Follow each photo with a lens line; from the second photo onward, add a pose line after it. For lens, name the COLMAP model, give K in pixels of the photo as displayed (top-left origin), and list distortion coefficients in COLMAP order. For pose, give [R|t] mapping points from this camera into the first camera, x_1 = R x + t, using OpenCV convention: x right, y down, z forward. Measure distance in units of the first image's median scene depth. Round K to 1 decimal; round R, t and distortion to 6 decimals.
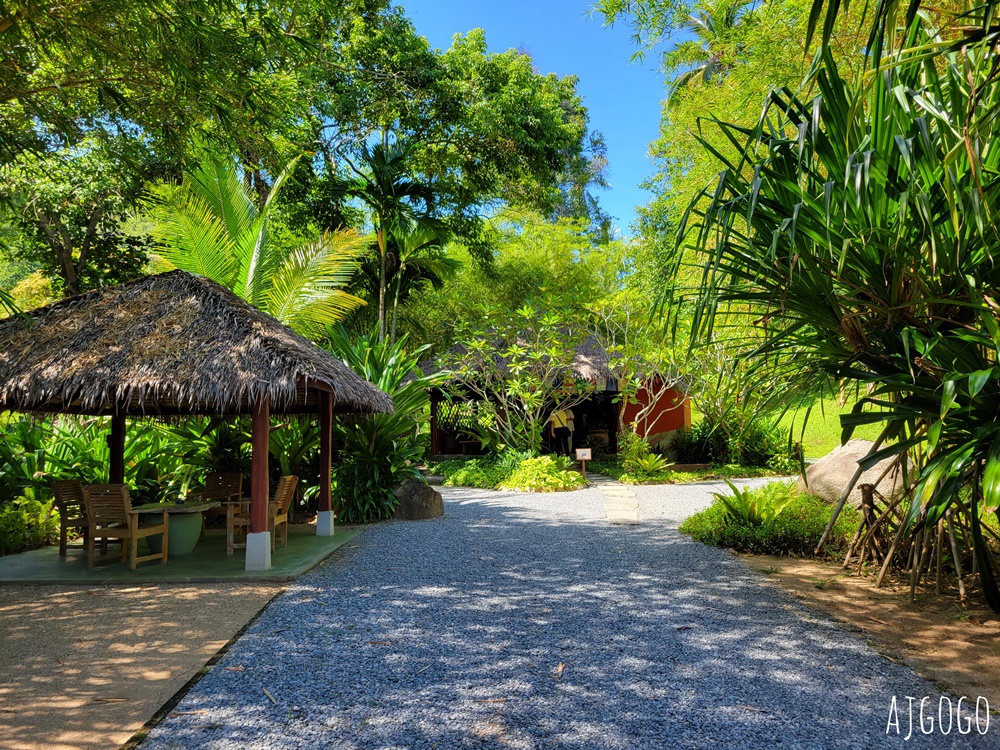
lens RADIAL K [[760.7, 0, 493.9], [0, 760.7, 376.5], [0, 0, 1]] dist [0.007185, -0.005081]
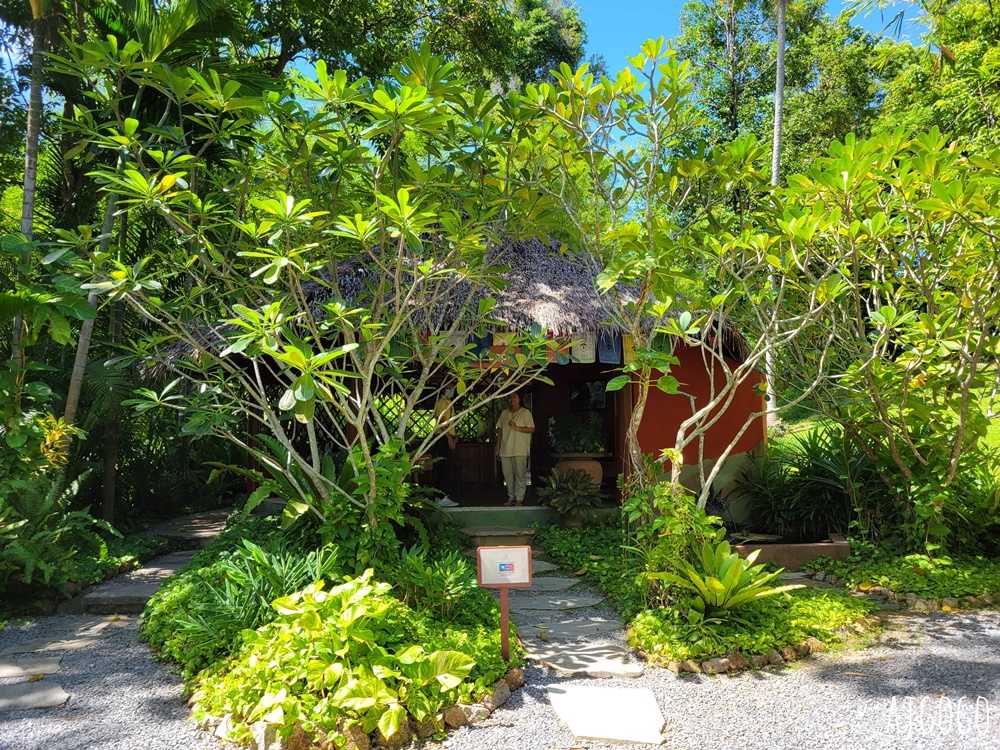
lens RADIAL K [[760.7, 0, 505.6], [0, 760.7, 375.5], [0, 0, 1]] dist [0.007185, -0.005081]
pose [[0.999939, 0.004542, 0.010039, 0.103641], [-0.004562, 0.999987, 0.002047, 0.027092], [-0.010029, -0.002092, 0.999948, 0.642875]]
